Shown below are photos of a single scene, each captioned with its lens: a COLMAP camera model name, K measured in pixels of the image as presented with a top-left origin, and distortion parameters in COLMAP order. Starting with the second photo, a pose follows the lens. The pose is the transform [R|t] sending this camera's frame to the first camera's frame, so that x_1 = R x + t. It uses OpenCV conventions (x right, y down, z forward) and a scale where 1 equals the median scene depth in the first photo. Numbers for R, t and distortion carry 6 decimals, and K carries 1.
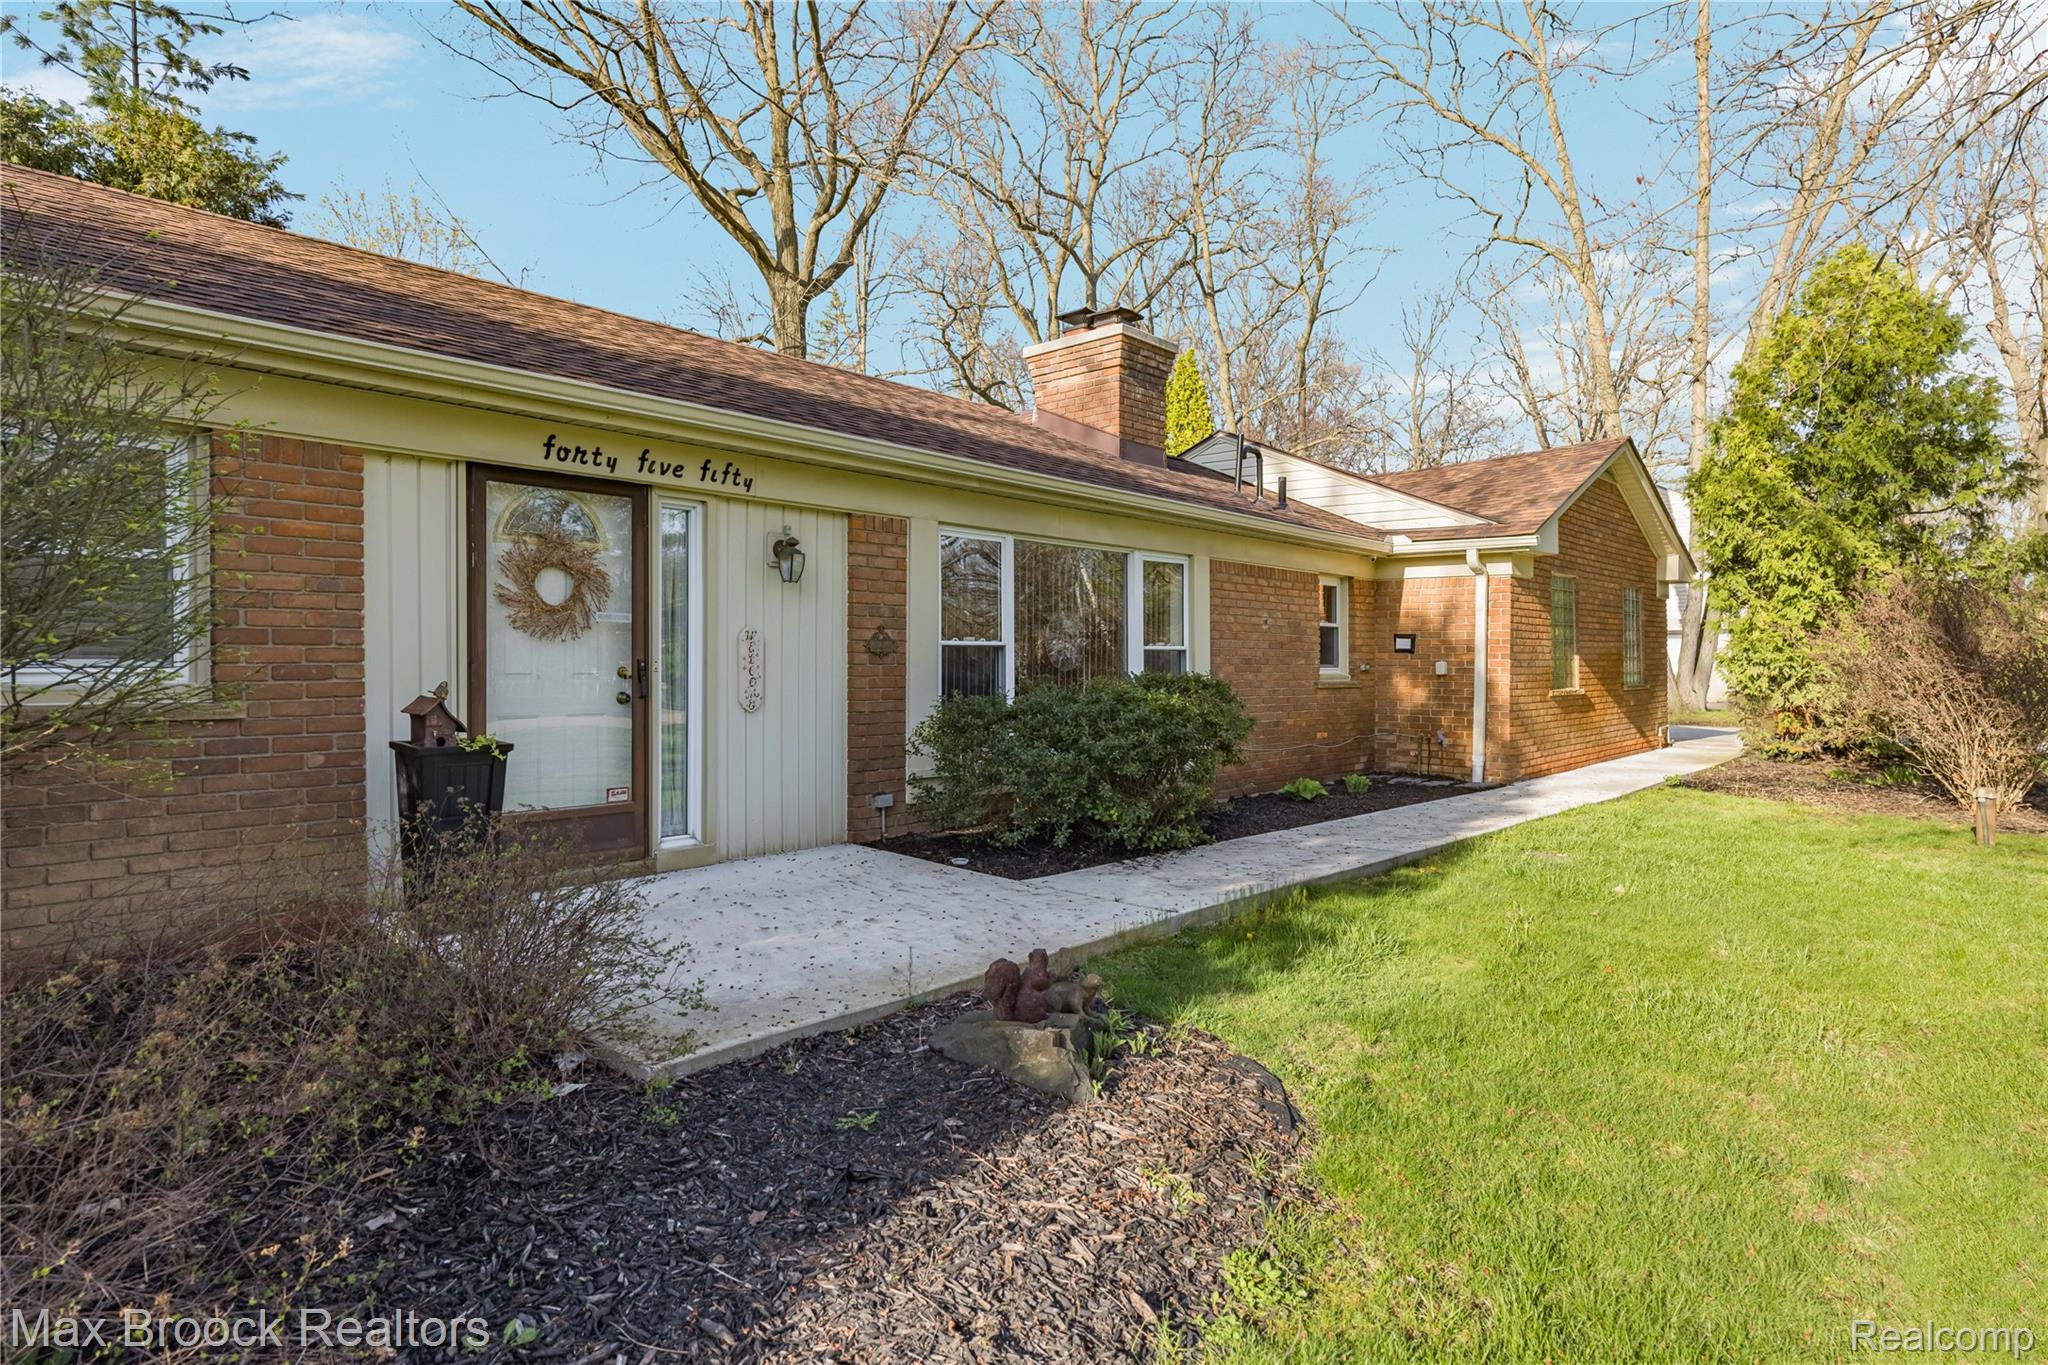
lens RADIAL K [[1117.1, 0, 1024.0], [0, 1117.1, 682.5], [0, 0, 1]] dist [0.000008, 0.000070]
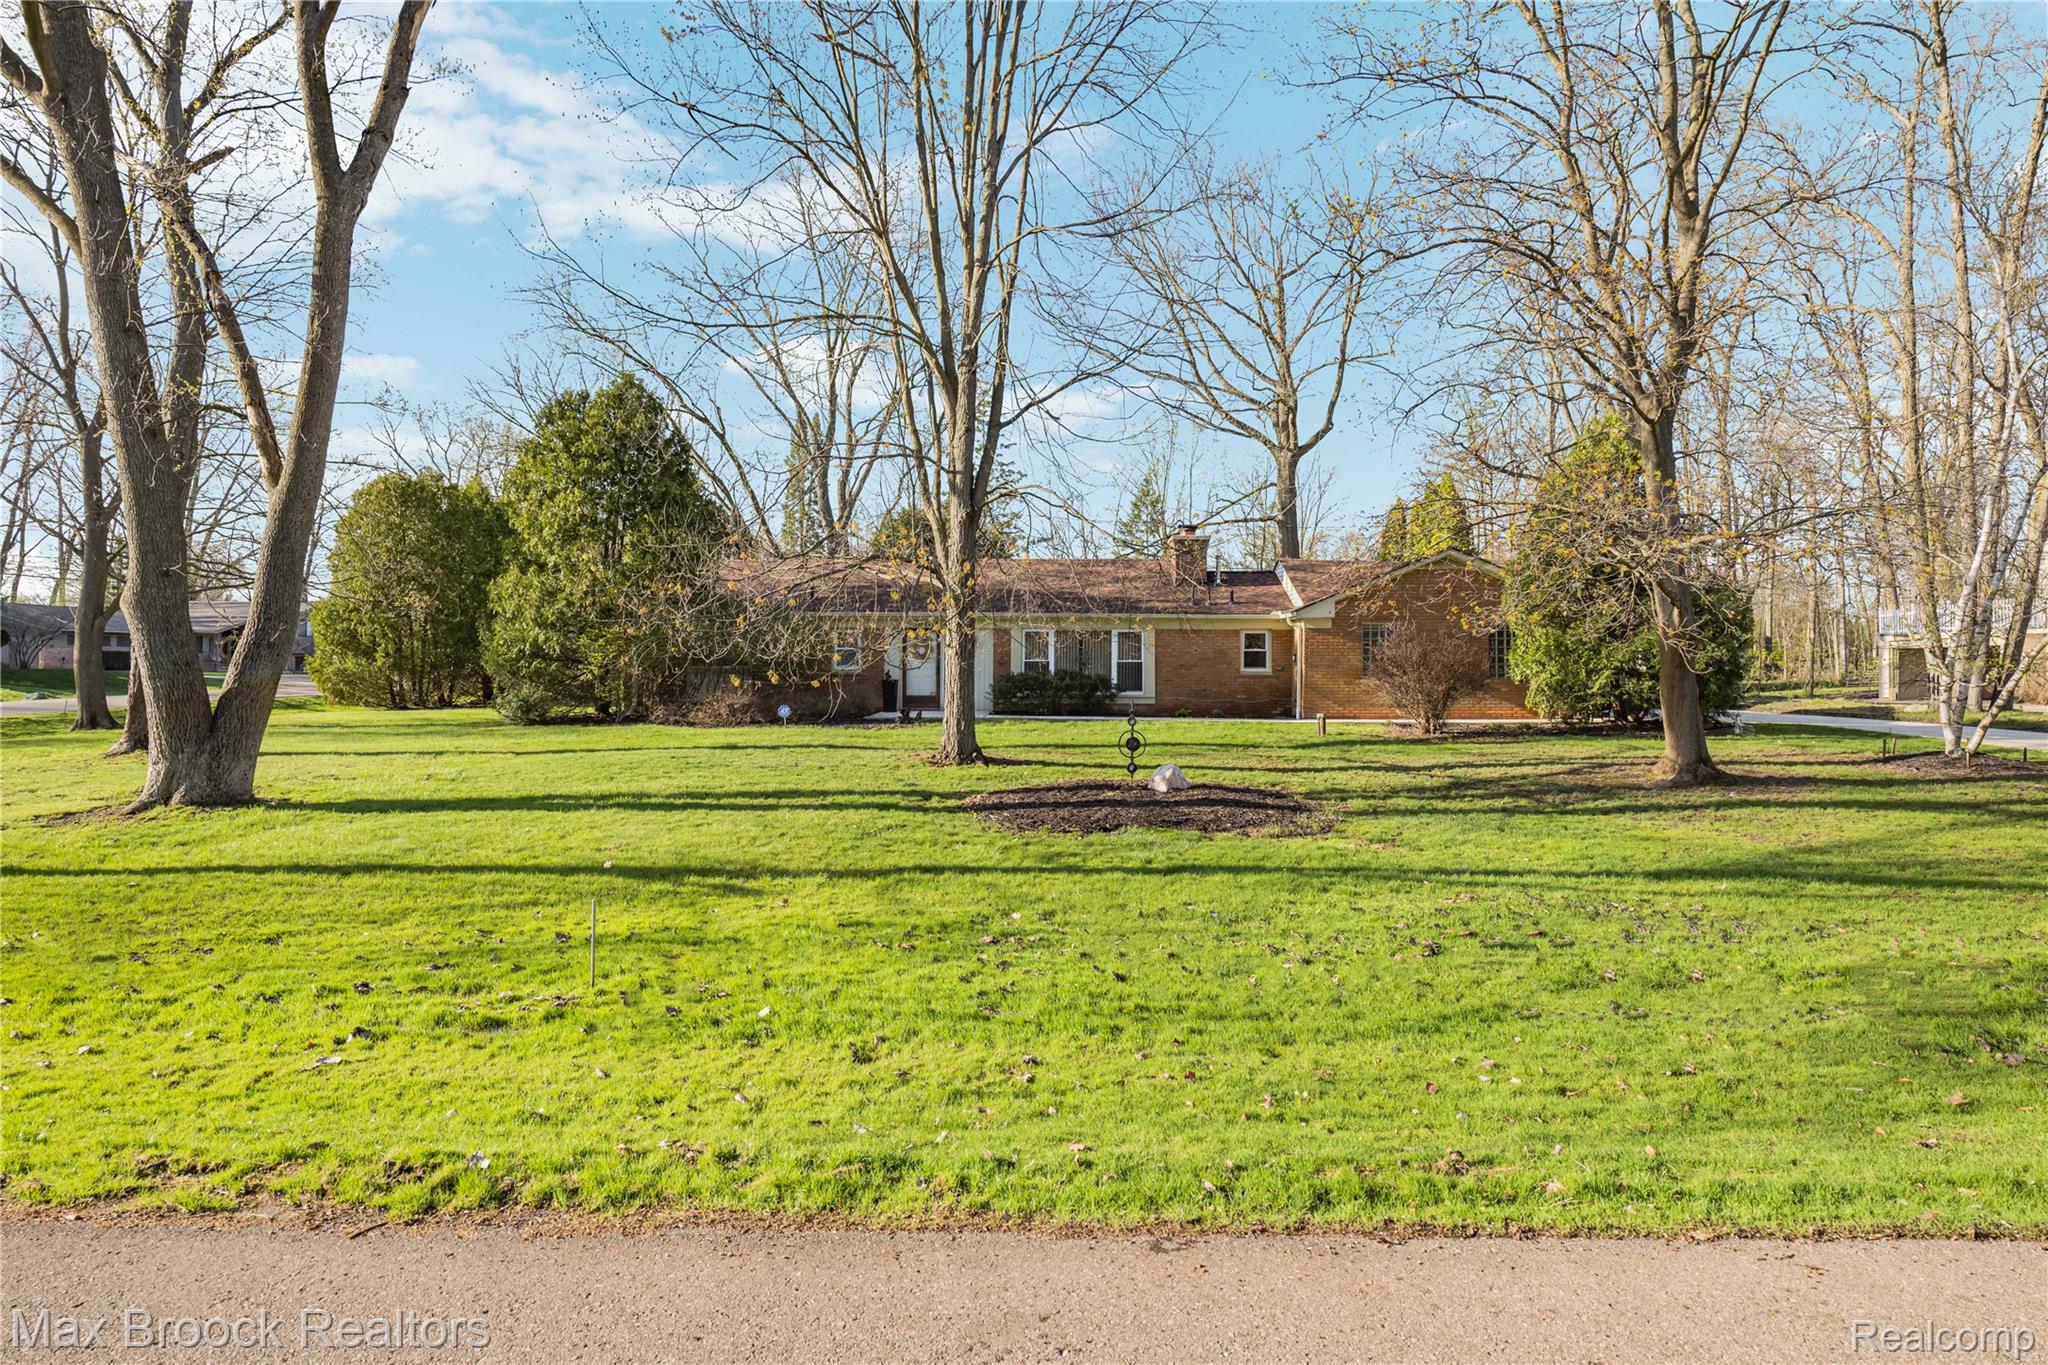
lens RADIAL K [[1117.1, 0, 1024.0], [0, 1117.1, 682.5], [0, 0, 1]] dist [0.000008, 0.000070]
pose [[0.648392, 0.000704, -0.761306, 2.702379], [-0.011978, 0.999885, -0.009277, 0.067137], [0.761212, 0.015134, 0.648326, -1.367917]]
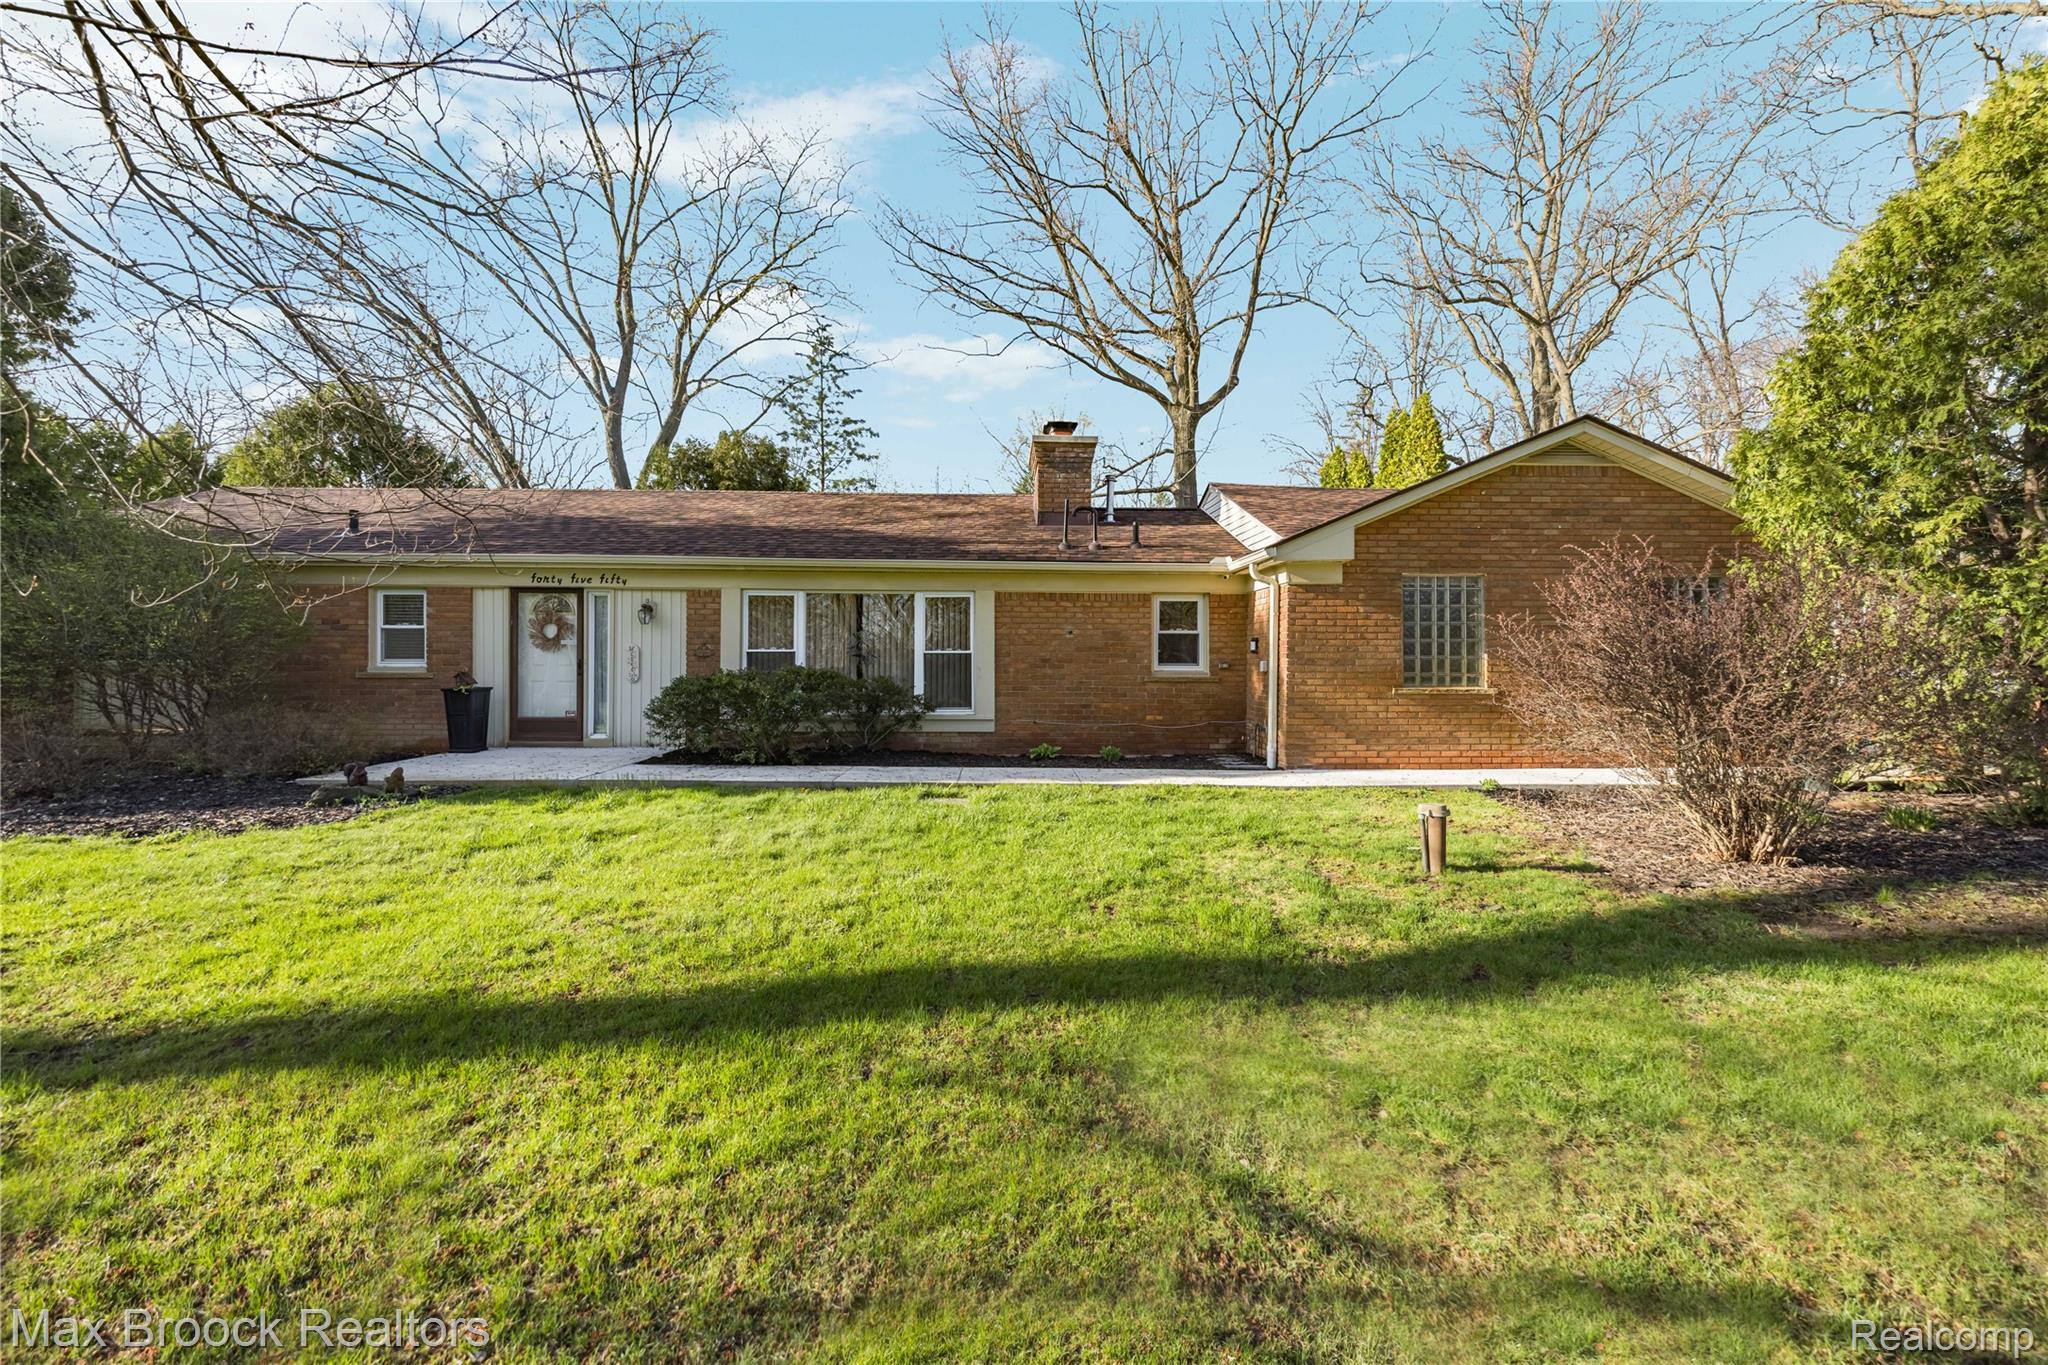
lens RADIAL K [[782.3, 0, 1024.0], [0, 782.3, 682.5], [0, 0, 1]] dist [-0.001111, -0.000044]
pose [[0.704224, 0.011387, -0.709887, 1.218881], [-0.013889, 0.999901, 0.002261, 0.010009], [0.709842, 0.008268, 0.704312, 0.382573]]
